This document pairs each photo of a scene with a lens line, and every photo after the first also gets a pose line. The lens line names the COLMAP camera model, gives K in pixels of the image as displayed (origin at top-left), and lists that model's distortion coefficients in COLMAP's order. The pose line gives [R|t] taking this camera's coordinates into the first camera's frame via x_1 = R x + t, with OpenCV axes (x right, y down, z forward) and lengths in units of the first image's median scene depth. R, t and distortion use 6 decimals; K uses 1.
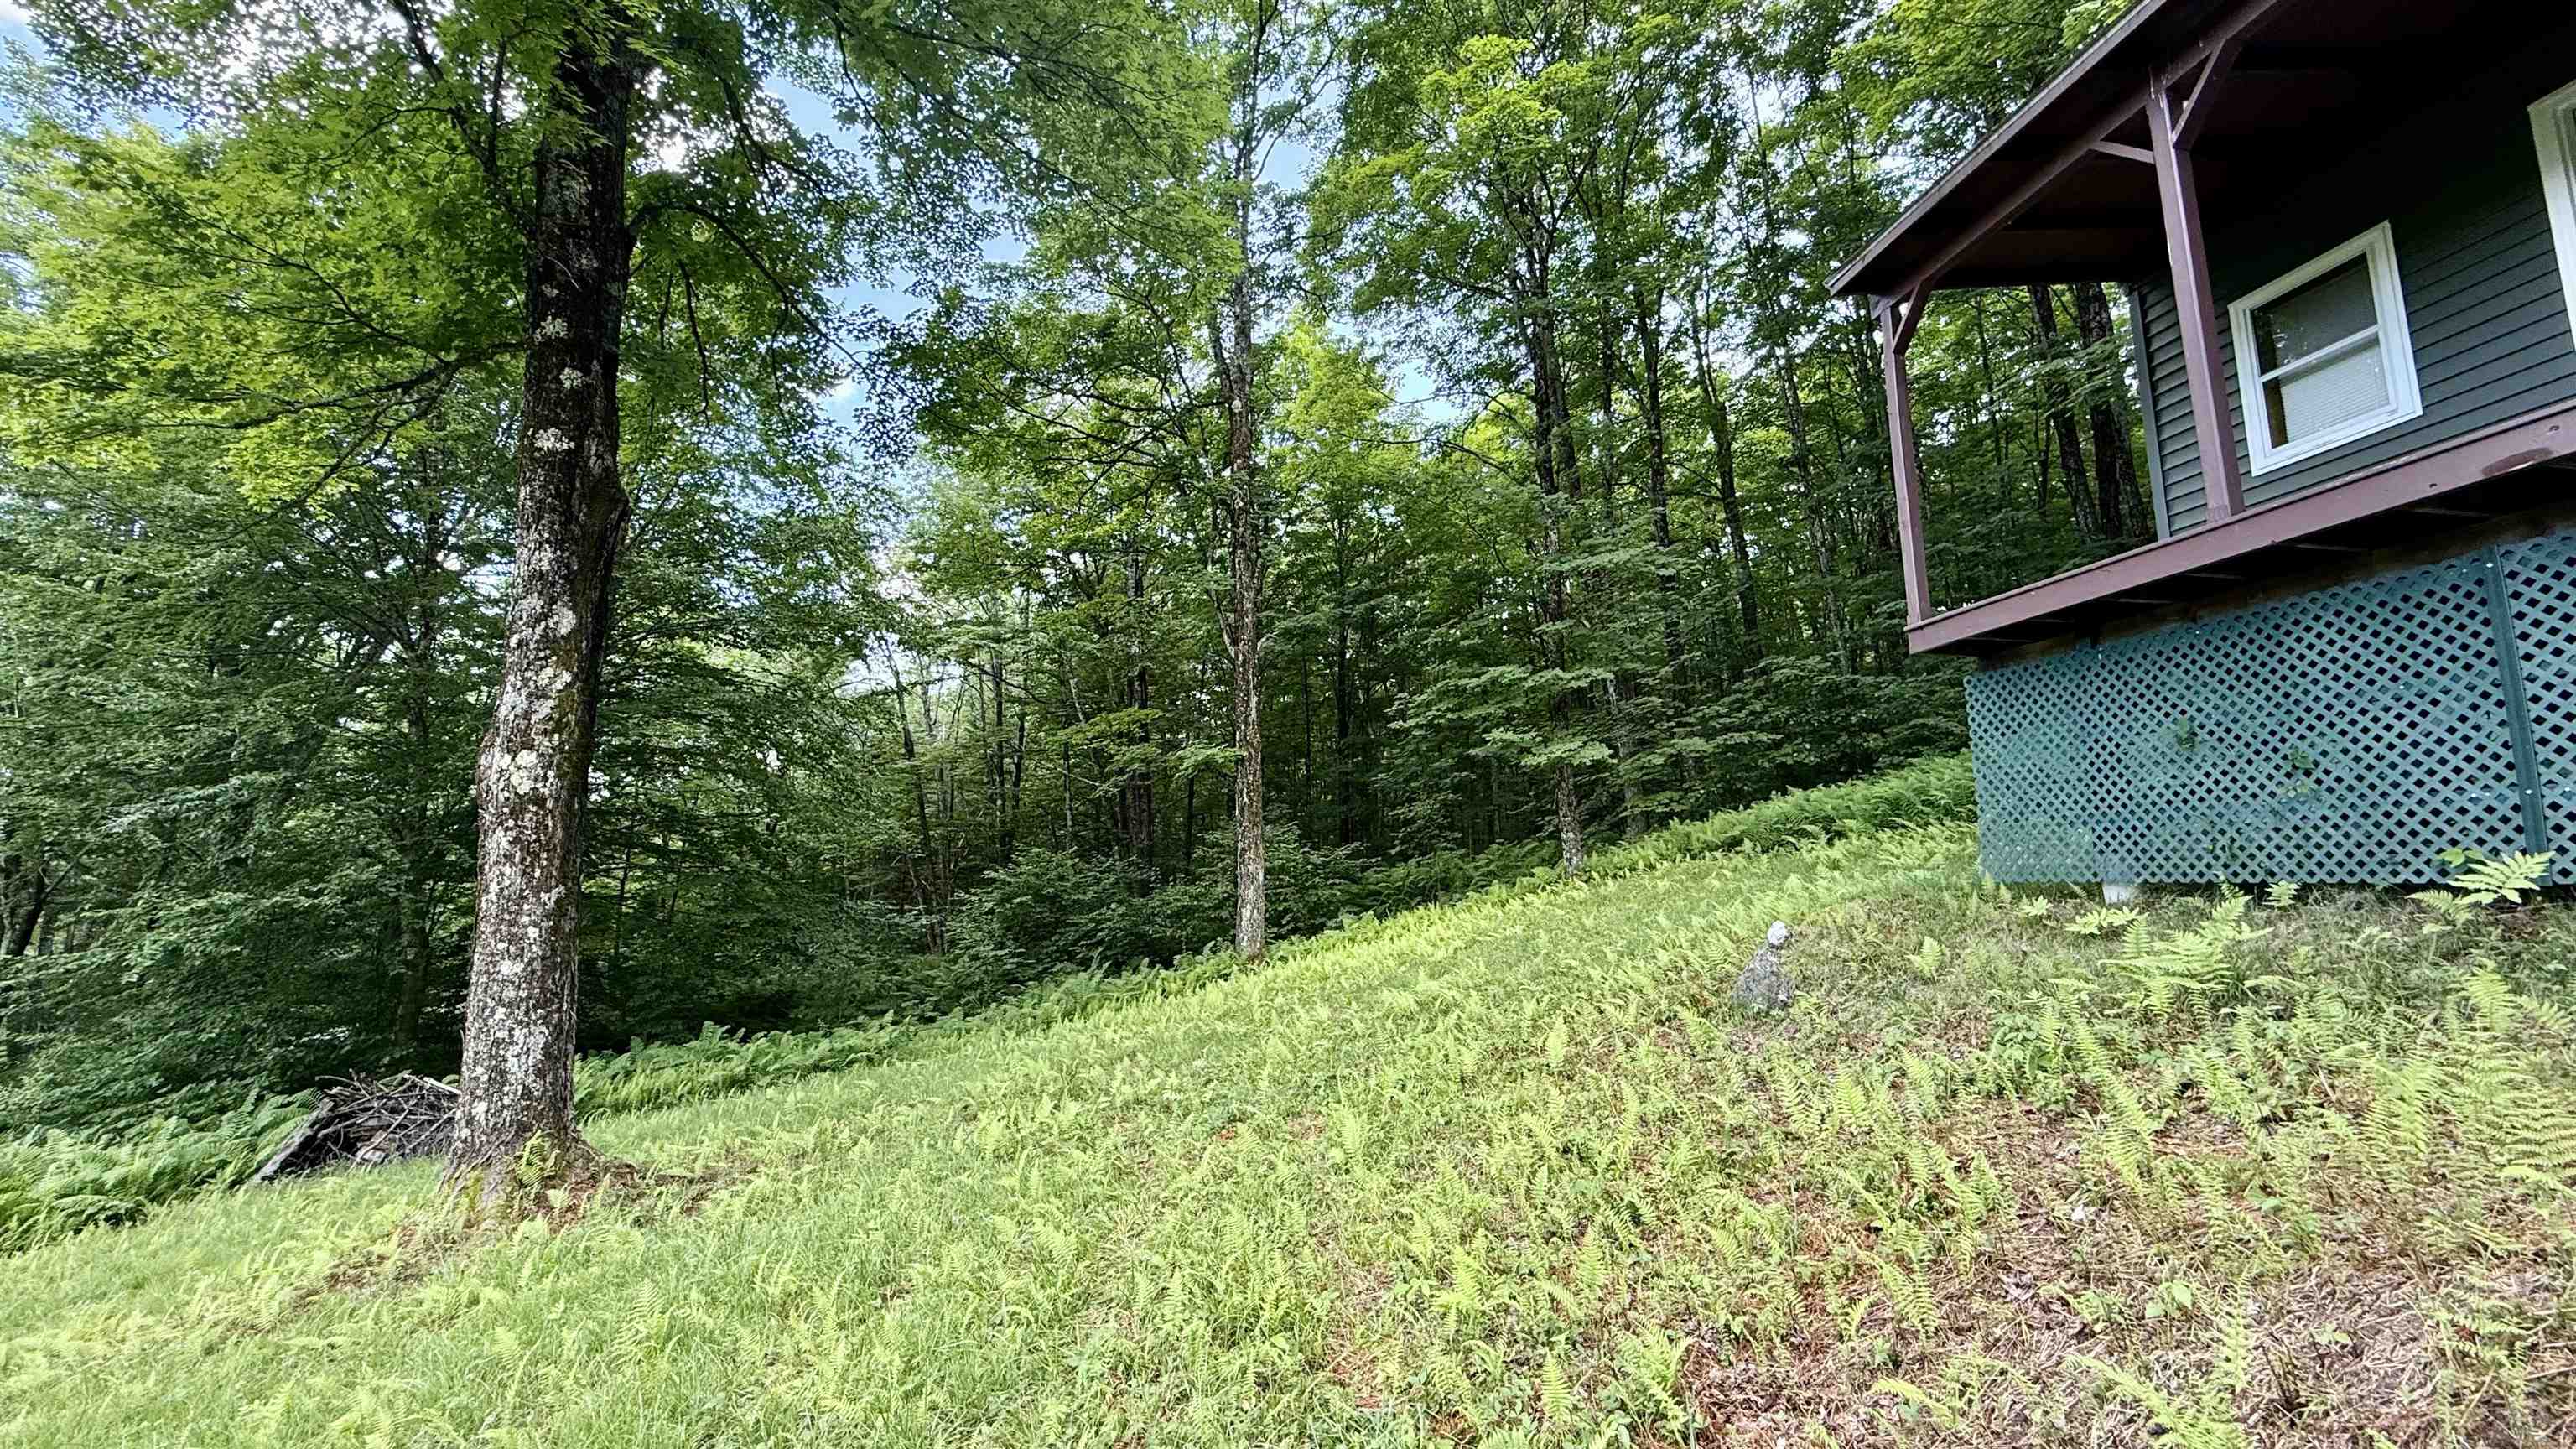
lens RADIAL K [[1013.1, 0, 1288.0], [0, 1013.1, 724.5], [0, 0, 1]] dist [-0.000553, -0.000004]
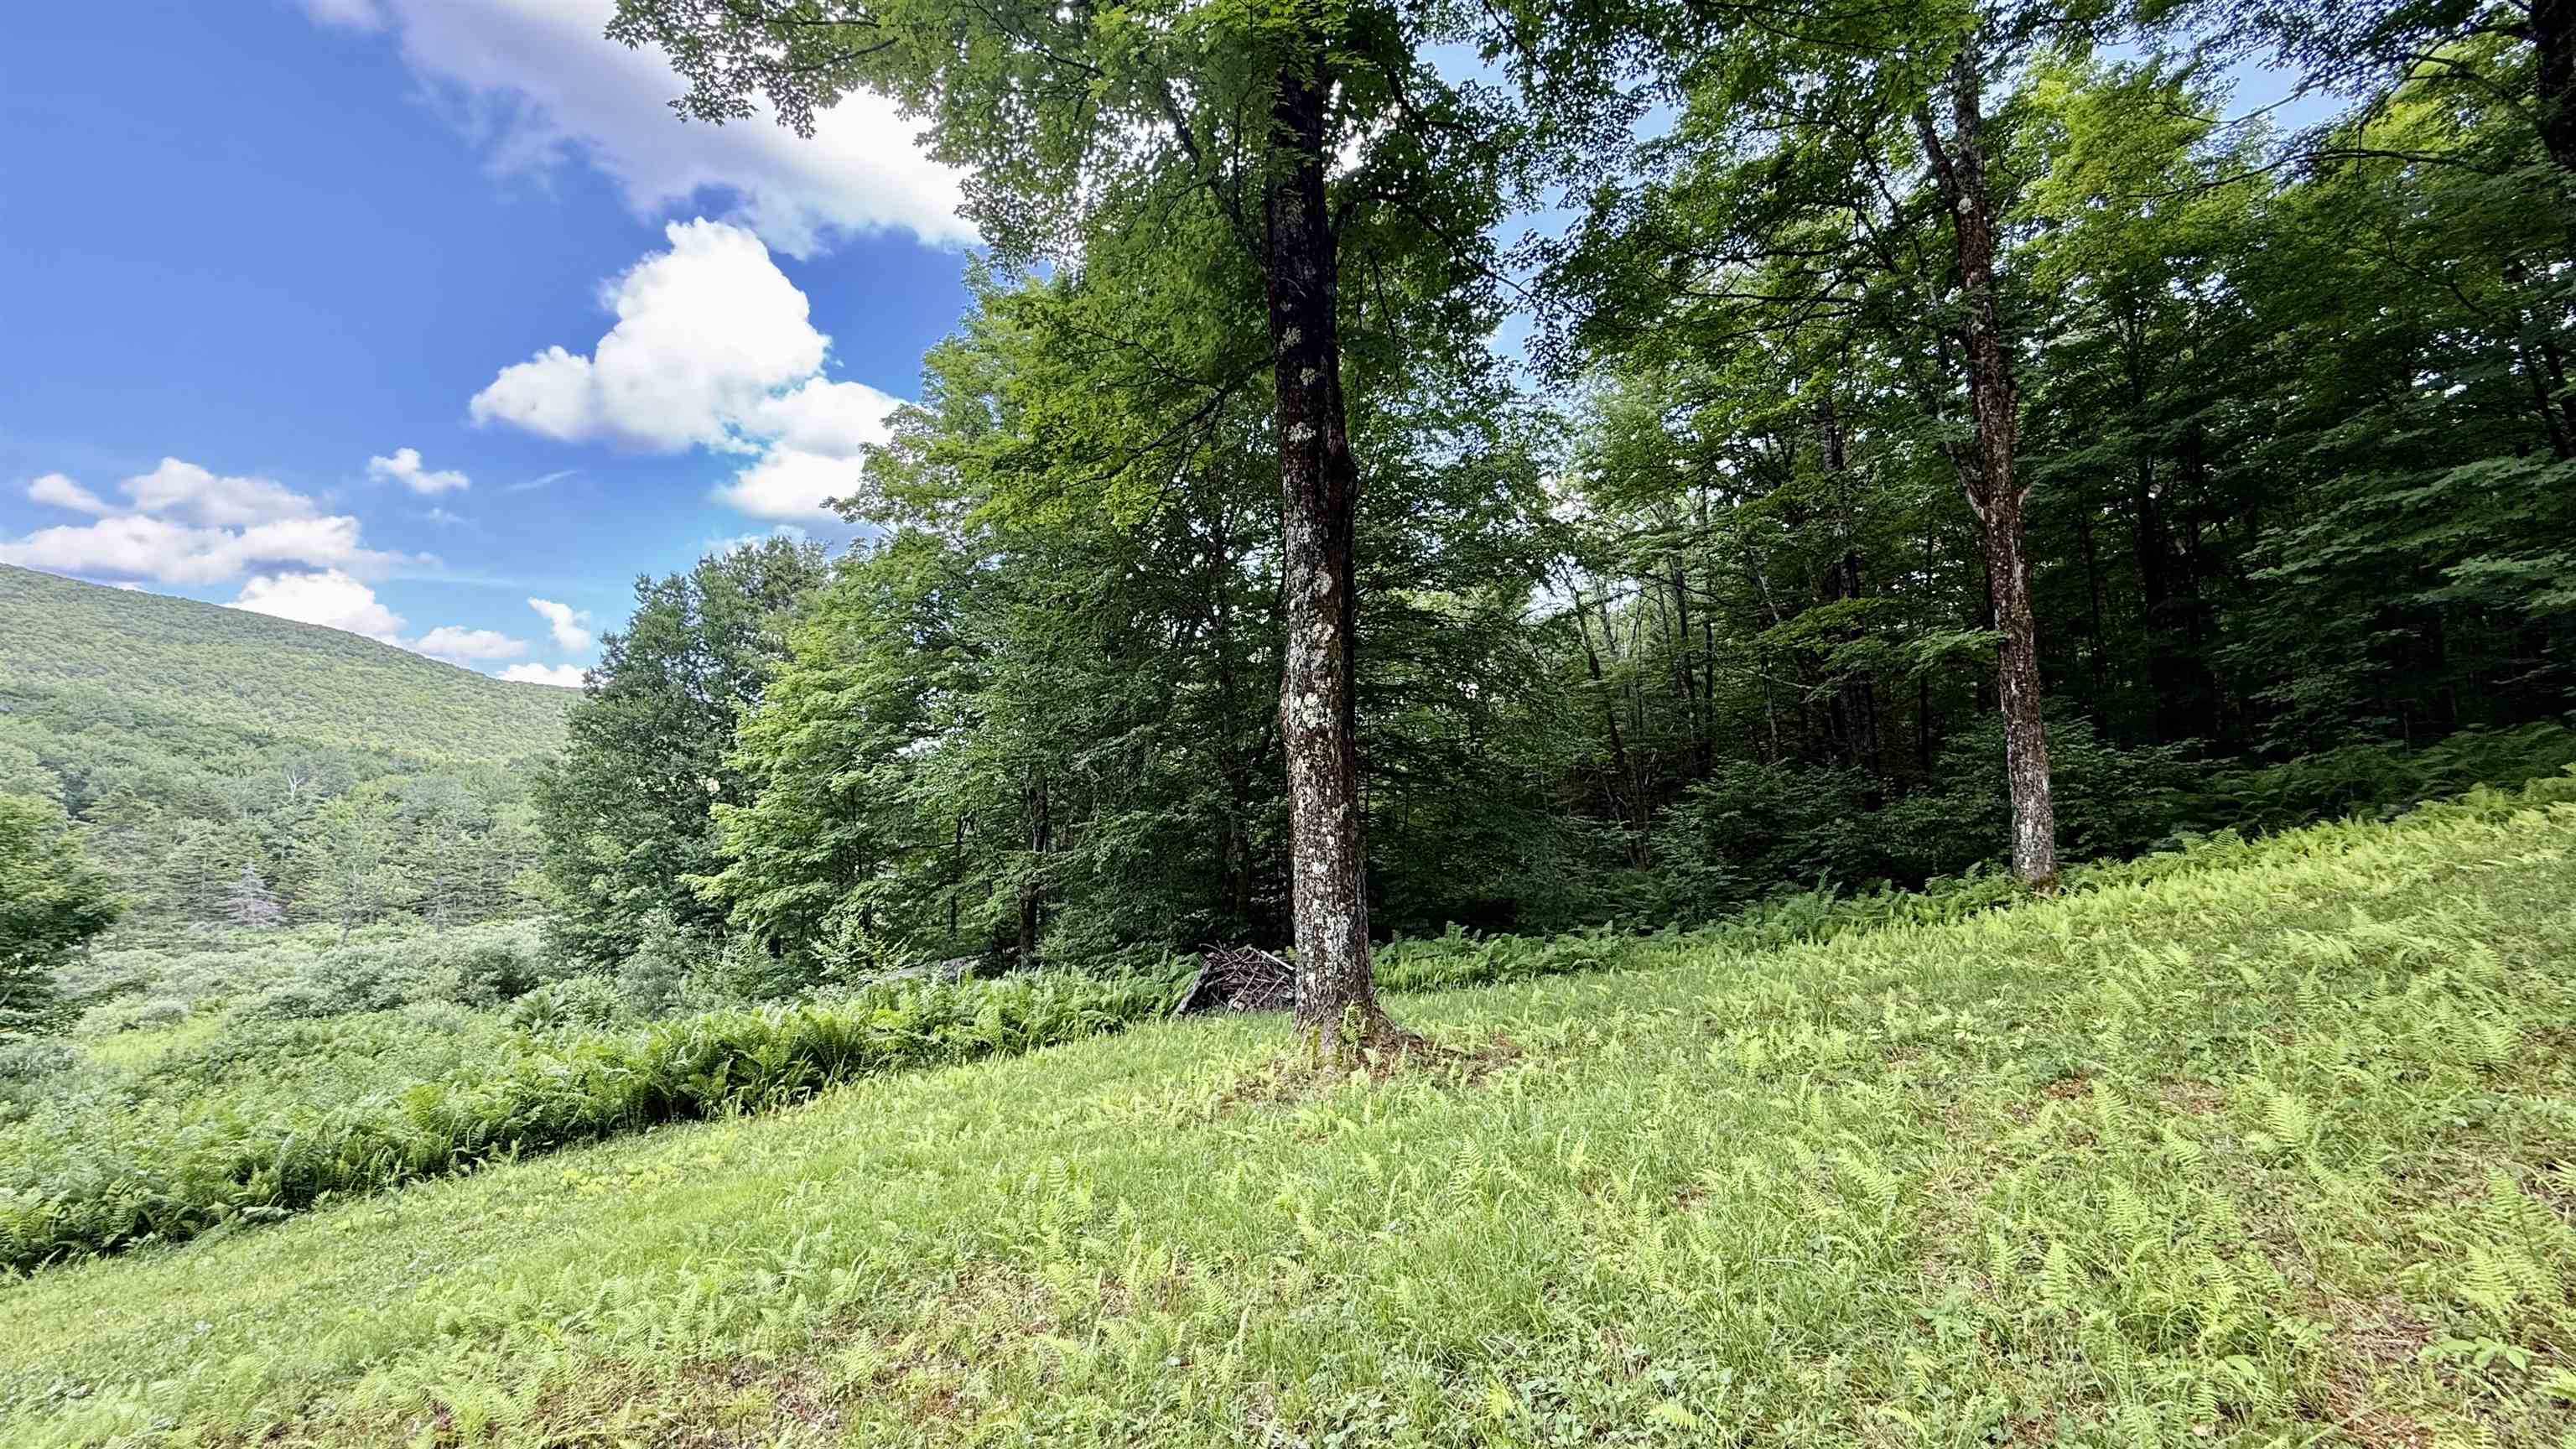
lens RADIAL K [[1021.4, 0, 1299.1], [0, 1021.4, 721.5], [0, 0, 1]] dist [-0.000356, -0.000134]
pose [[0.805355, -0.056362, -0.590107, -0.022311], [0.102514, 0.993713, 0.044996, 0.001838], [0.583862, -0.096732, 0.806070, -0.001614]]
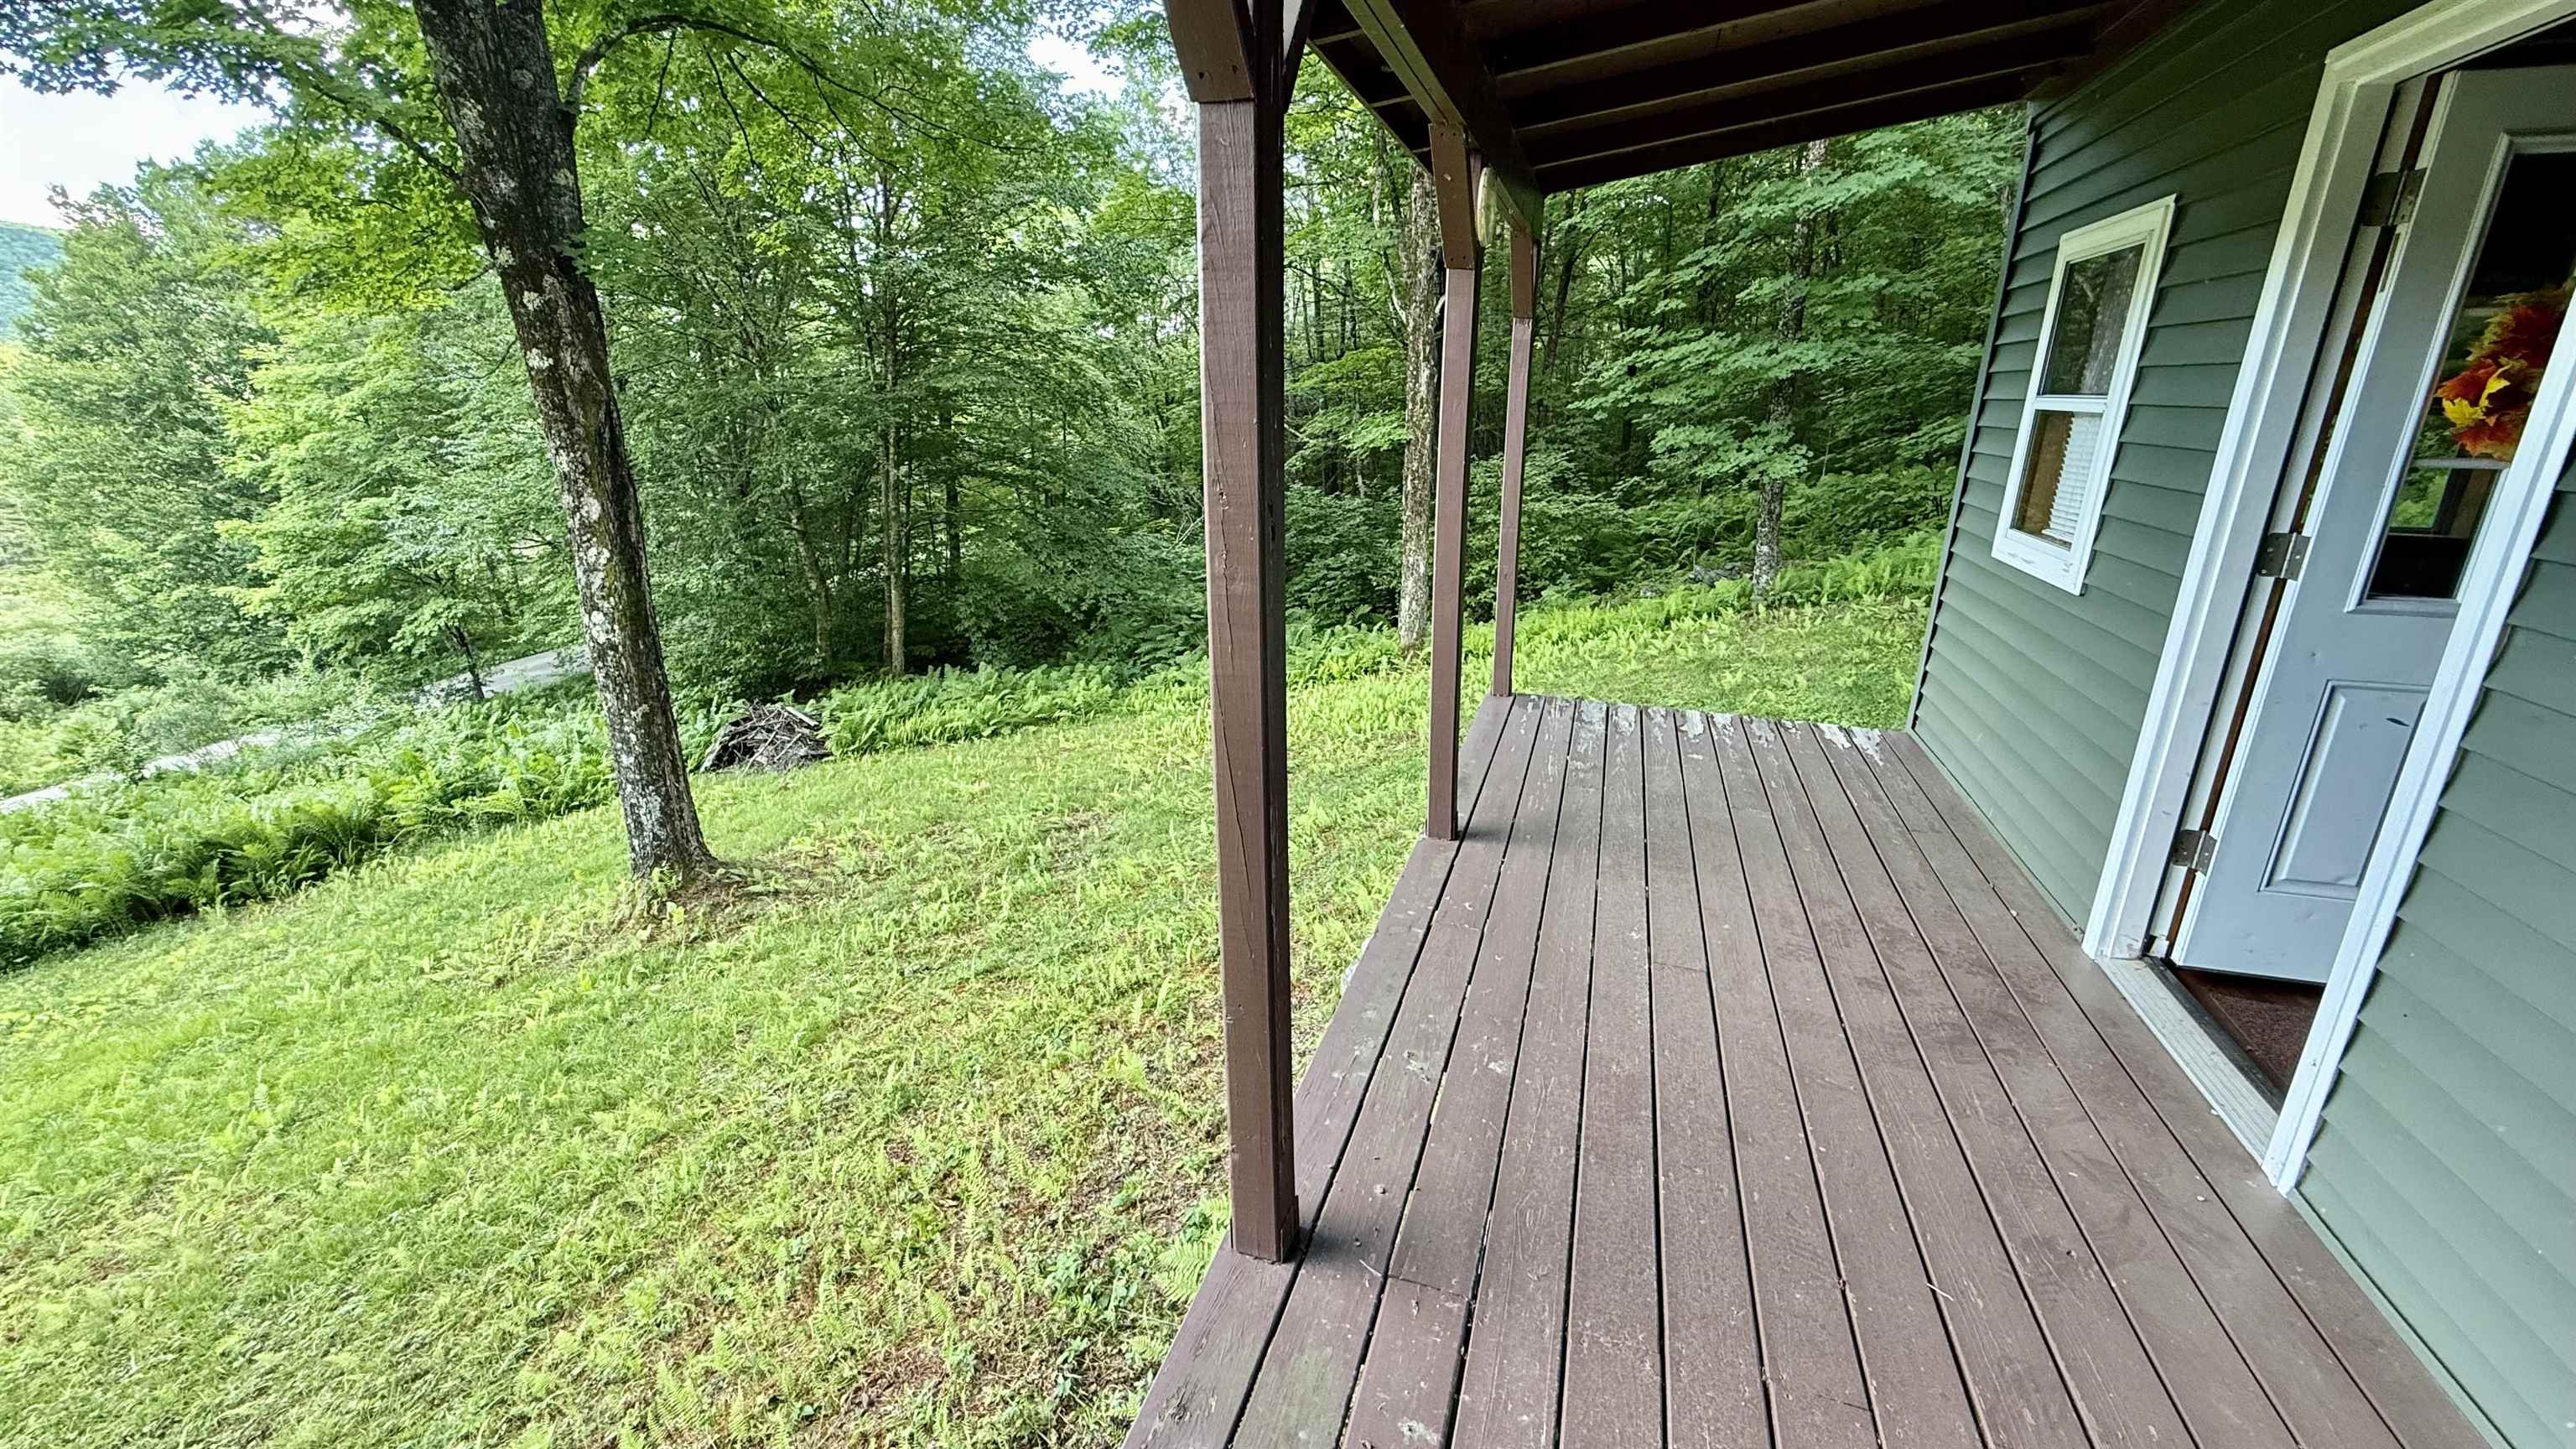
lens RADIAL K [[1017.1, 0, 1287.0], [0, 1017.1, 716.7], [0, 0, 1]] dist [-0.000186, 0.000061]
pose [[0.907501, 0.120457, -0.402409, 0.387188], [0.070063, 0.901172, 0.427761, -0.212748], [0.414167, -0.416388, 0.809375, 0.119958]]
